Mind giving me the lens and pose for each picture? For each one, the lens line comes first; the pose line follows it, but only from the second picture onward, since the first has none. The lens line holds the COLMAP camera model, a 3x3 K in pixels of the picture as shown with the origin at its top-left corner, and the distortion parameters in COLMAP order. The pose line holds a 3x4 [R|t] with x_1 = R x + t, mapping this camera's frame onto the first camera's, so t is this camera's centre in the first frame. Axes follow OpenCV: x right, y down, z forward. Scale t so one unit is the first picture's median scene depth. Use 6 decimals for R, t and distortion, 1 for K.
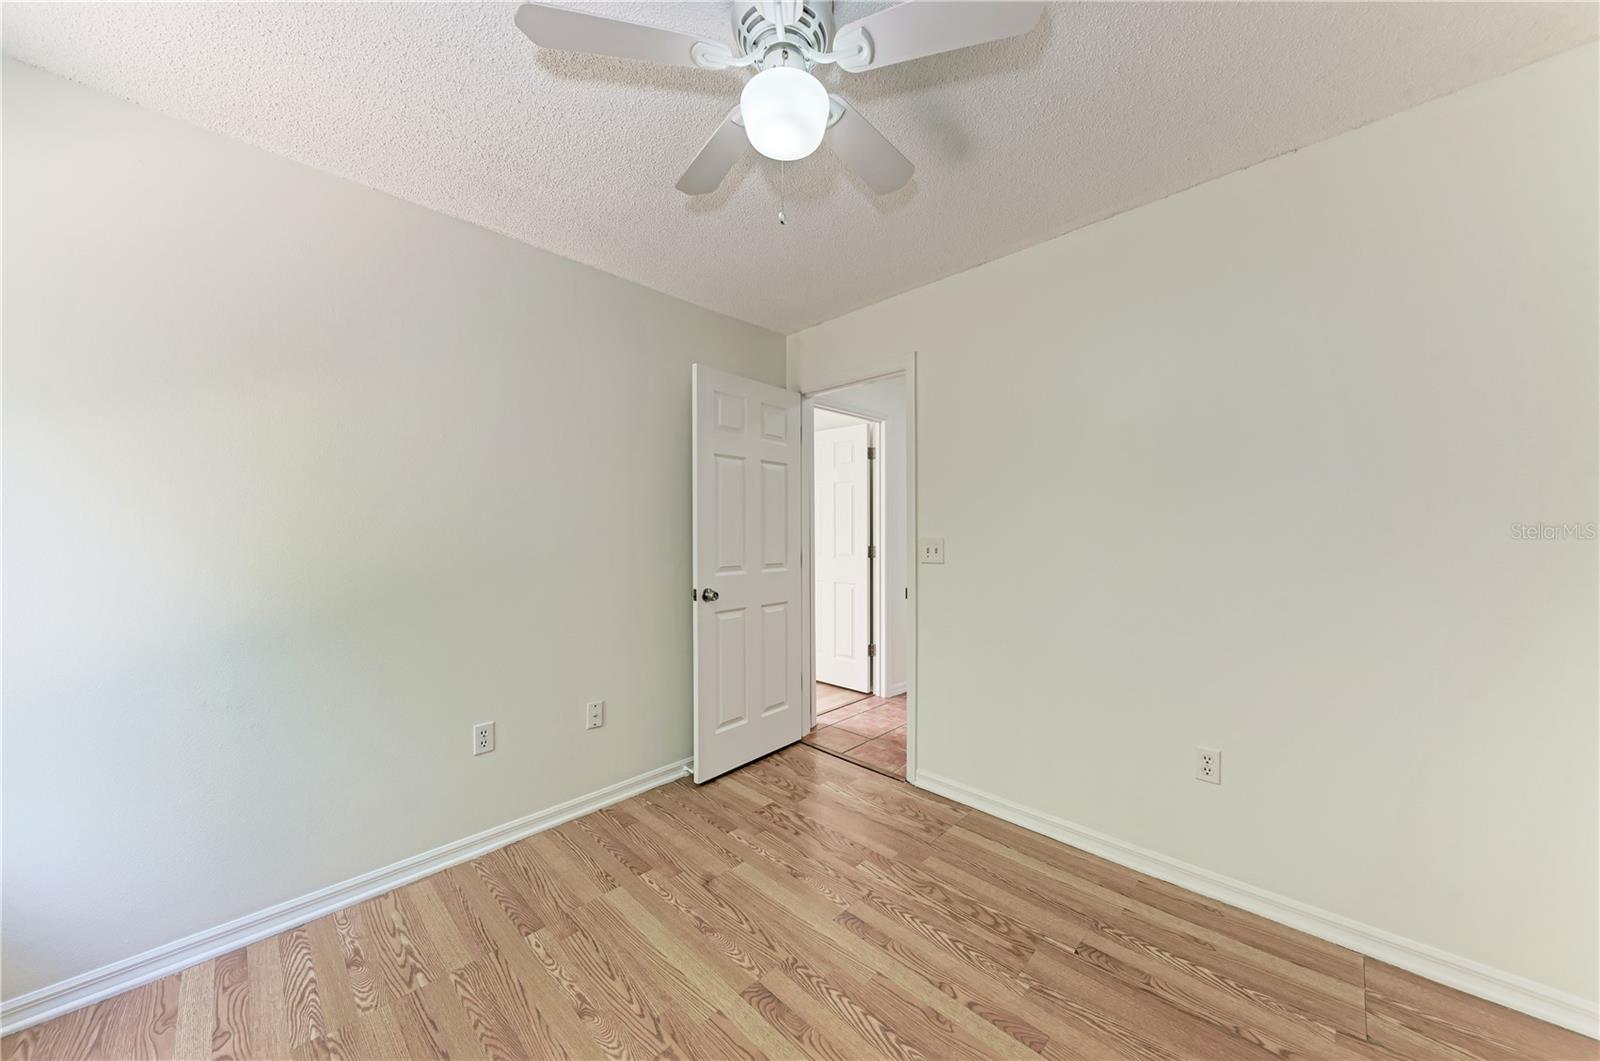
lens RADIAL K [[548.3, 0, 803.9], [0, 548.3, 536.7], [0, 0, 1]] dist [0.009553, -0.002570]
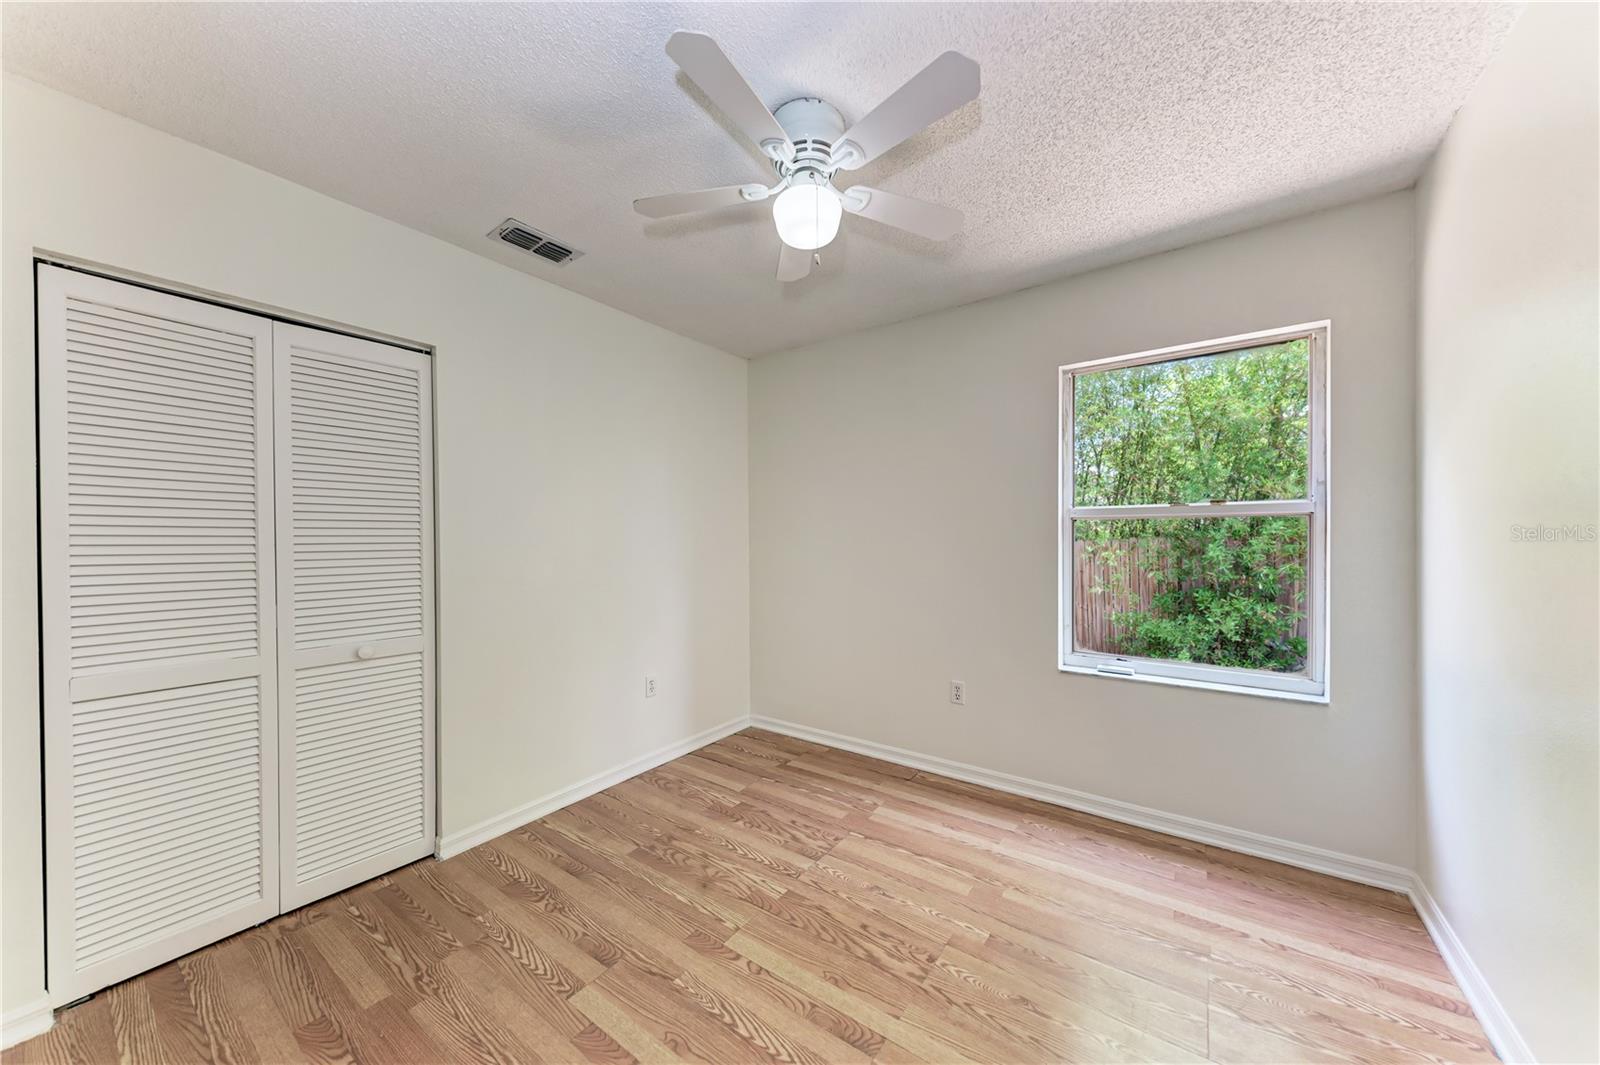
lens RADIAL K [[548.3, 0, 800.4], [0, 548.3, 531.2], [0, 0, 1]] dist [0.009553, -0.002570]
pose [[-0.989963, 0.007332, -0.141137, 0.131071], [0.007528, 0.999971, -0.000857, -0.016995], [0.141127, -0.001911, -0.989990, 1.658615]]
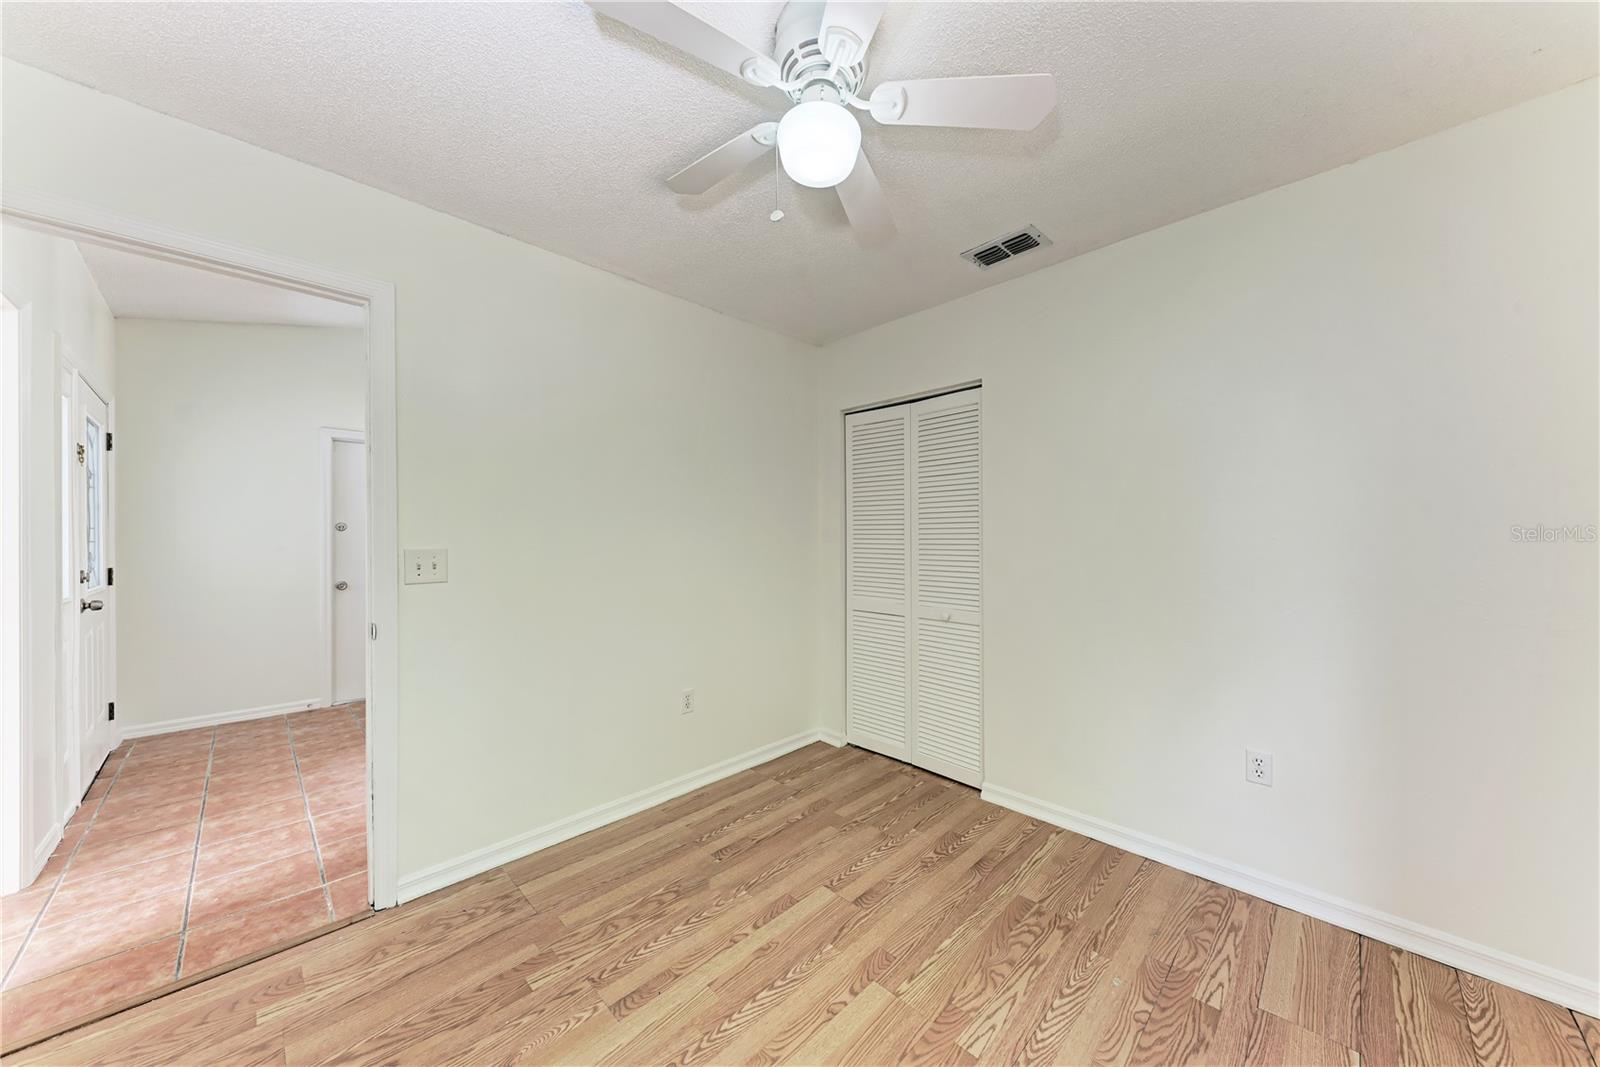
lens RADIAL K [[548.3, 0, 816.4], [0, 548.3, 537.0], [0, 0, 1]] dist [0.009553, -0.002570]
pose [[0.005822, 0.000398, 0.999983, -0.787811], [0.013680, 0.999906, -0.000477, -0.010817], [-0.999889, 0.013683, 0.005816, 0.726702]]
